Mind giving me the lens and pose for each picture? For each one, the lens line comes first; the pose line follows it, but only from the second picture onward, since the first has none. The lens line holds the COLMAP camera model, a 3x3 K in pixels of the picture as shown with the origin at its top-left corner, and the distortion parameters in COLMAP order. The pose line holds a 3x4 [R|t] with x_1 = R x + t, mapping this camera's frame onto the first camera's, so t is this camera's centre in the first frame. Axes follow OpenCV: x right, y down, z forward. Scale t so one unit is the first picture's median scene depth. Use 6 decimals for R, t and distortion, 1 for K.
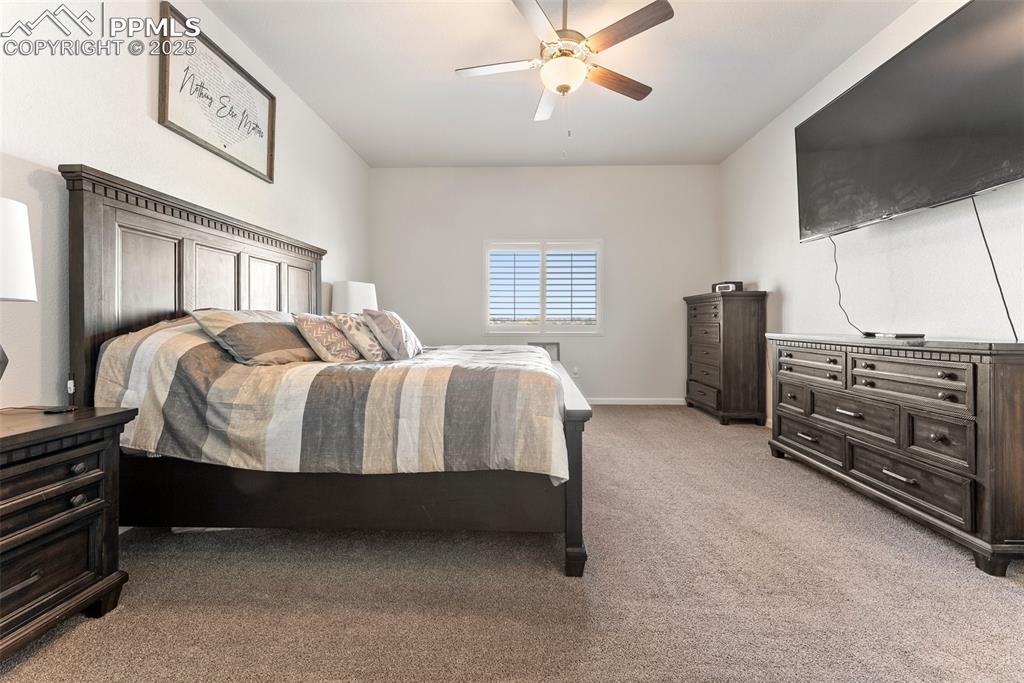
lens RADIAL K [[416.2, 0, 513.7], [0, 416.2, 326.2], [0, 0, 1]] dist [0.002000, 0.000251]
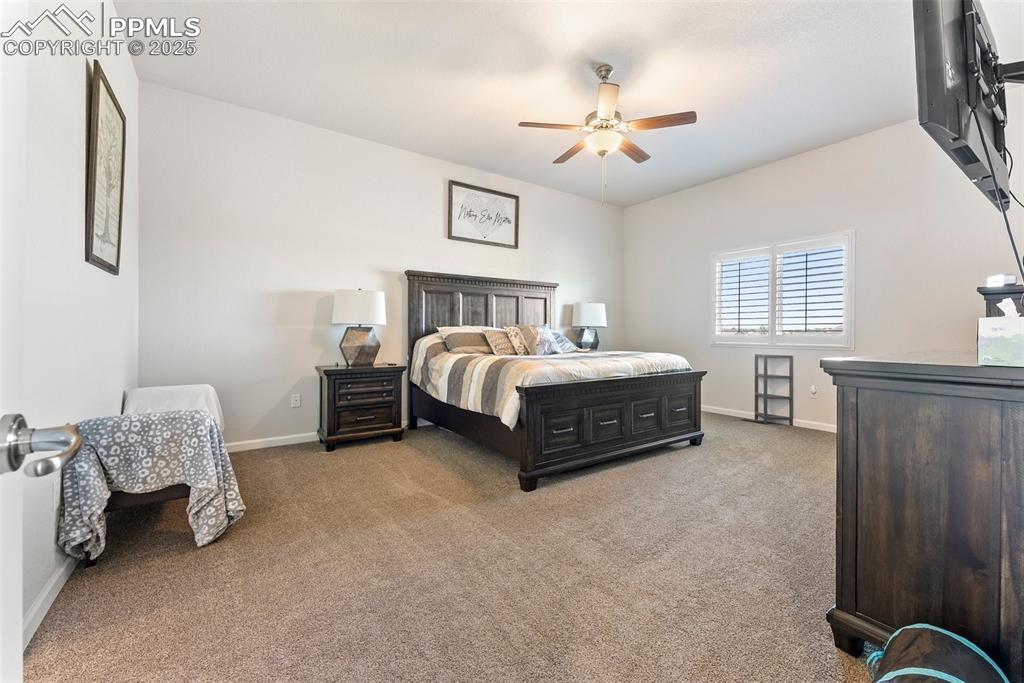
lens RADIAL K [[410.8, 0, 516.6], [0, 410.8, 337.3], [0, 0, 1]] dist [0.000382, -0.000146]
pose [[0.605566, 0.011129, -0.795717, 1.000940], [-0.009222, 0.999933, 0.006967, -0.002303], [0.795742, 0.003119, 0.605628, 0.011543]]
